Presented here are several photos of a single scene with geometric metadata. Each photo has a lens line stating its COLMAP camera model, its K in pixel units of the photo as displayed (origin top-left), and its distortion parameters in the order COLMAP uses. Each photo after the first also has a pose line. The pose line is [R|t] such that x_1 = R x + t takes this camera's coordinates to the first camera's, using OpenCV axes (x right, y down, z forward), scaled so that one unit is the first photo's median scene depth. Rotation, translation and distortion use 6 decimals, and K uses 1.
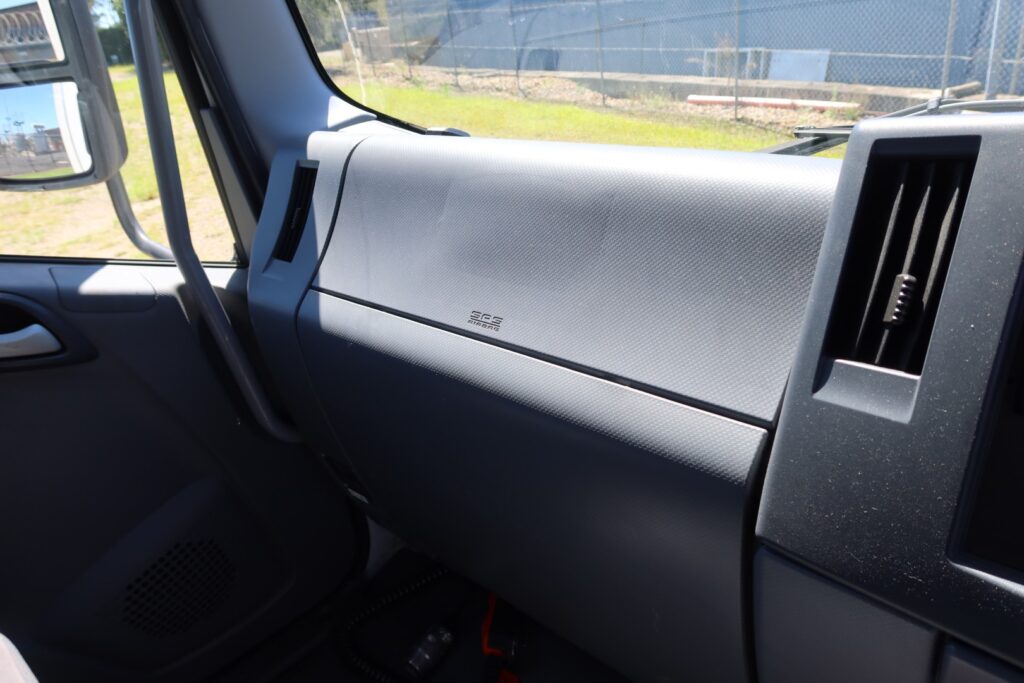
lens RADIAL K [[711.5, 0, 508.0], [0, 711.5, 340.3], [0, 0, 1]] dist [-0.027469, 0.016926]
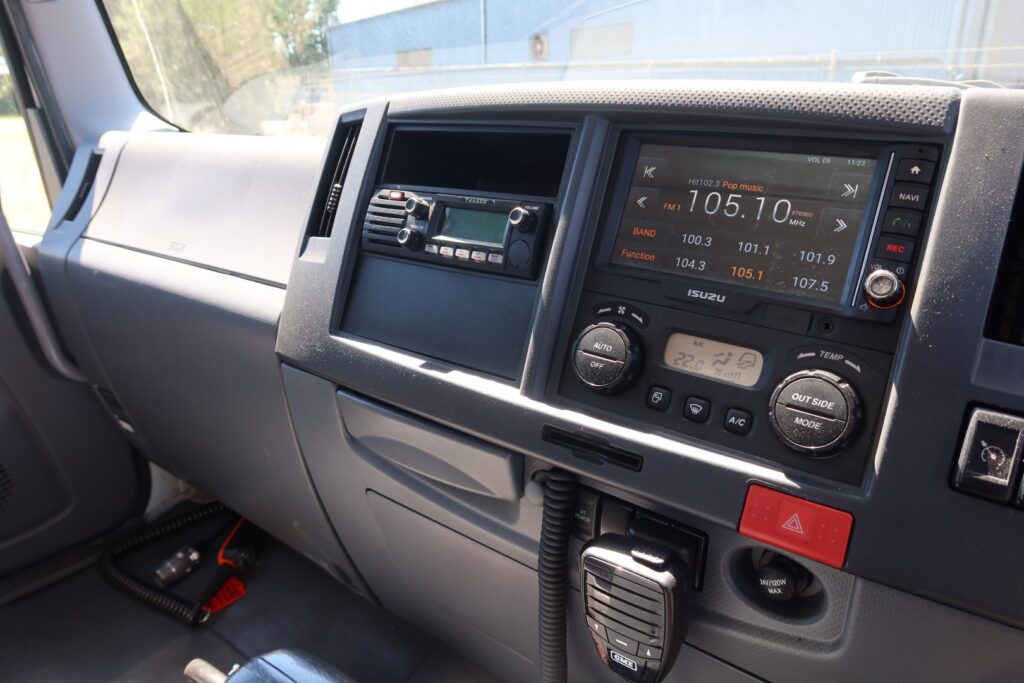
lens RADIAL K [[711.5, 0, 515.4], [0, 711.5, 344.5], [0, 0, 1]] dist [-0.027469, 0.016926]
pose [[0.993189, 0.068399, 0.094327, 0.331858], [-0.057075, 0.991381, -0.117923, 0.186833], [-0.101580, 0.111737, 0.988532, -0.285393]]
